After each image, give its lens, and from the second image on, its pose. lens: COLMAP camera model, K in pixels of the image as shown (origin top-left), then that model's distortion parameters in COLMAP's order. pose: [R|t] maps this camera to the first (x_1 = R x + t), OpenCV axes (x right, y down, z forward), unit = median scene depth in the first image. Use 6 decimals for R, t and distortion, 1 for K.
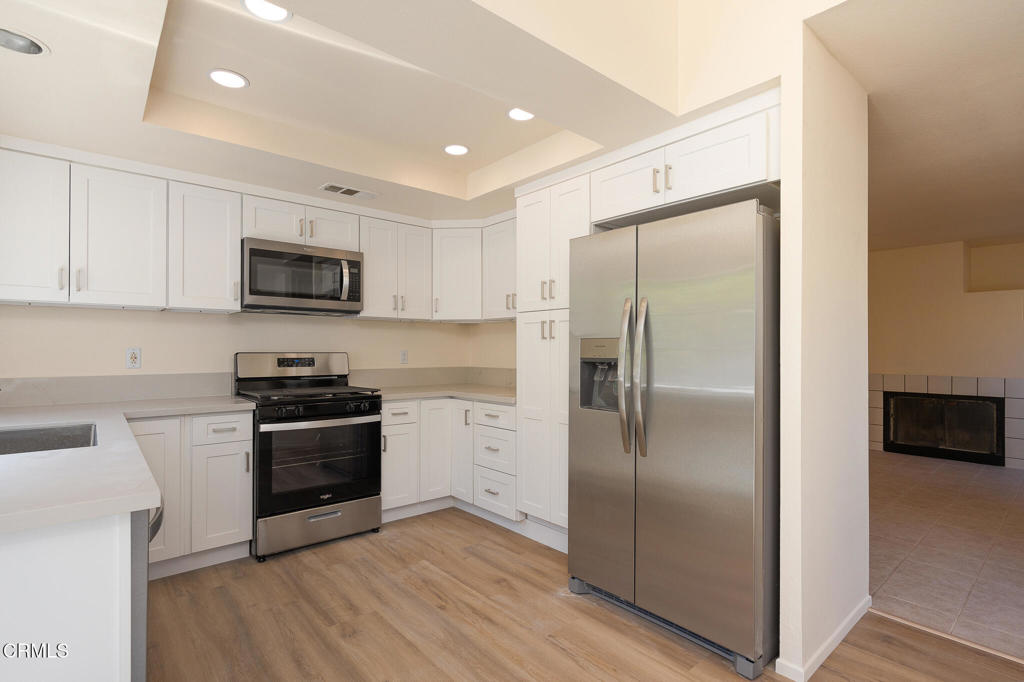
lens RADIAL K [[491.2, 0, 506.3], [0, 491.2, 346.5], [0, 0, 1]] dist [-0.001161, -0.000452]
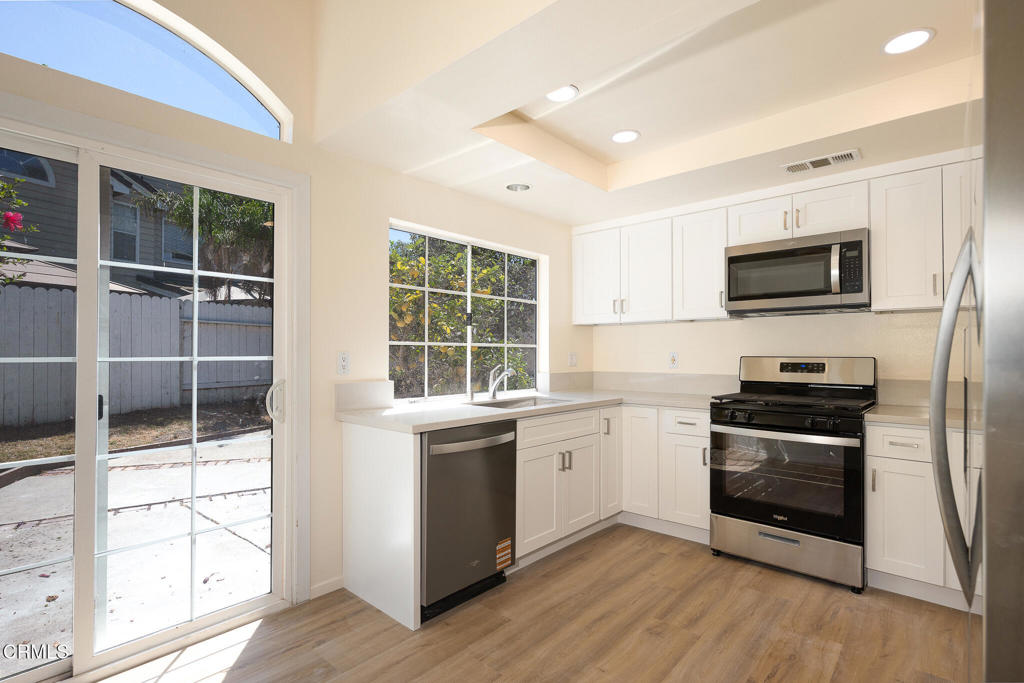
lens RADIAL K [[491.2, 0, 505.4], [0, 491.2, 347.8], [0, 0, 1]] dist [-0.001161, -0.000452]
pose [[0.135613, -0.010958, -0.990701, 0.485761], [0.007811, 0.999920, -0.009991, 0.000687], [0.990731, -0.006383, 0.135688, 0.411460]]
